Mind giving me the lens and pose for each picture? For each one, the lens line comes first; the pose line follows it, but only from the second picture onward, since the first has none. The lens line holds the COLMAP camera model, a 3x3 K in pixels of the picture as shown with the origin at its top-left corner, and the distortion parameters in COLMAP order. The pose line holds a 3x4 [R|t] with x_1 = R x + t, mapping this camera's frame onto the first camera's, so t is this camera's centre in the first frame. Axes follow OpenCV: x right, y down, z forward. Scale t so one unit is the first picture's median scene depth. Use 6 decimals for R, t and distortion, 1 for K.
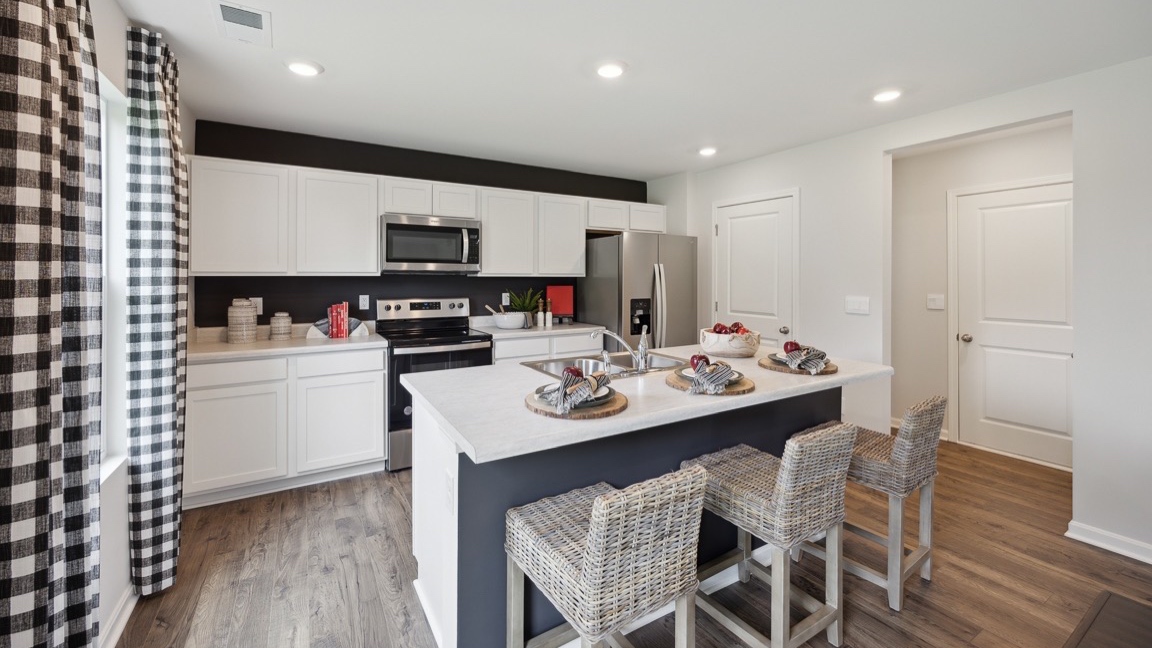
lens RADIAL K [[462.7, 0, 585.8], [0, 462.7, 275.3], [0, 0, 1]] dist [-0.004069, 0.000036]
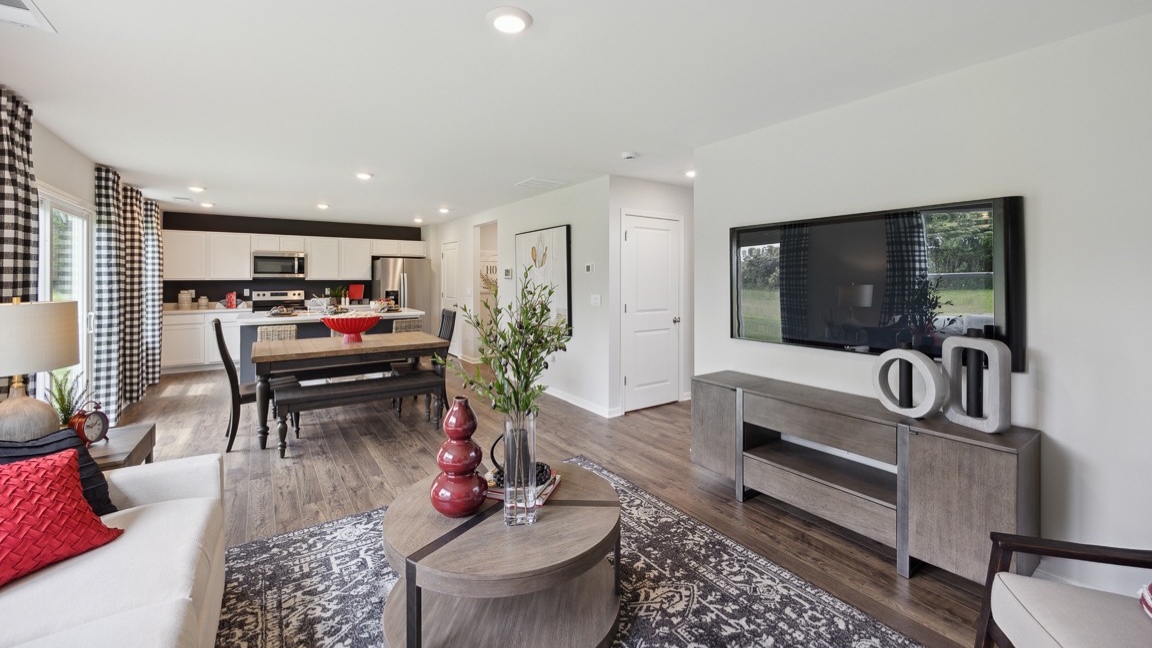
lens RADIAL K [[462.7, 0, 586.0], [0, 462.7, 277.5], [0, 0, 1]] dist [-0.004069, 0.000036]
pose [[0.998117, -0.002641, 0.061284, 0.936469], [0.002649, 0.999996, -0.000047, -0.005313], [-0.061283, 0.000209, 0.998120, -1.194942]]
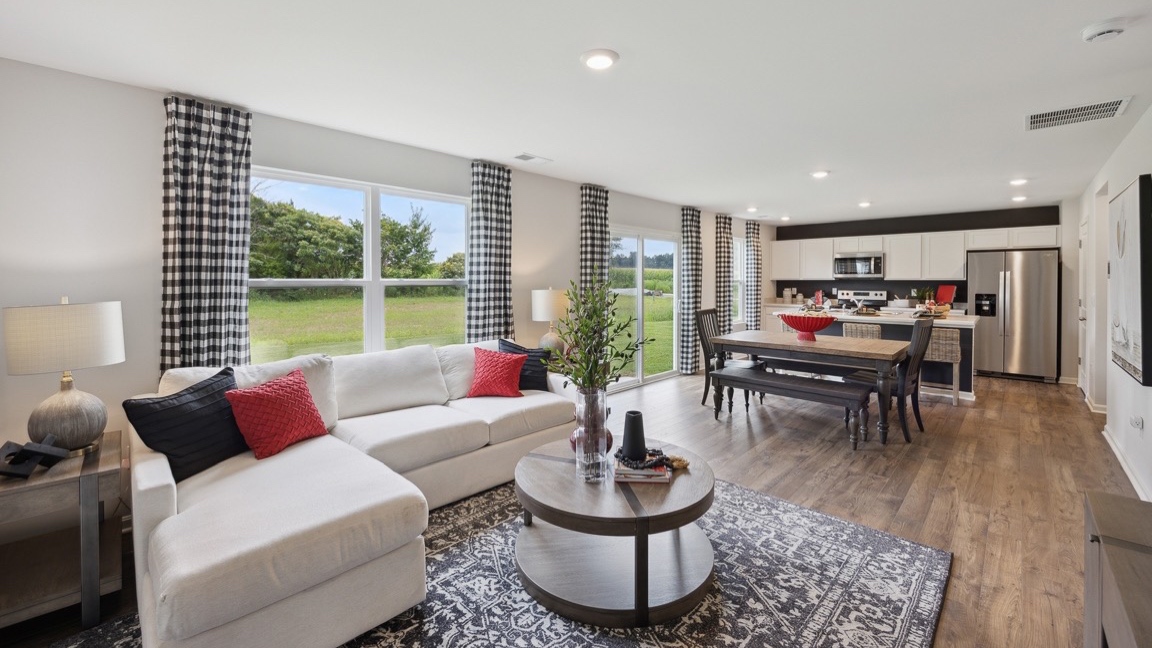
lens RADIAL K [[462.7, 0, 564.7], [0, 462.7, 285.8], [0, 0, 1]] dist [-0.004069, 0.000036]
pose [[0.236923, 0.009675, -0.971480, 1.460729], [0.003250, 0.999937, 0.010751, 0.001554], [0.971523, -0.005705, 0.236877, -0.869136]]
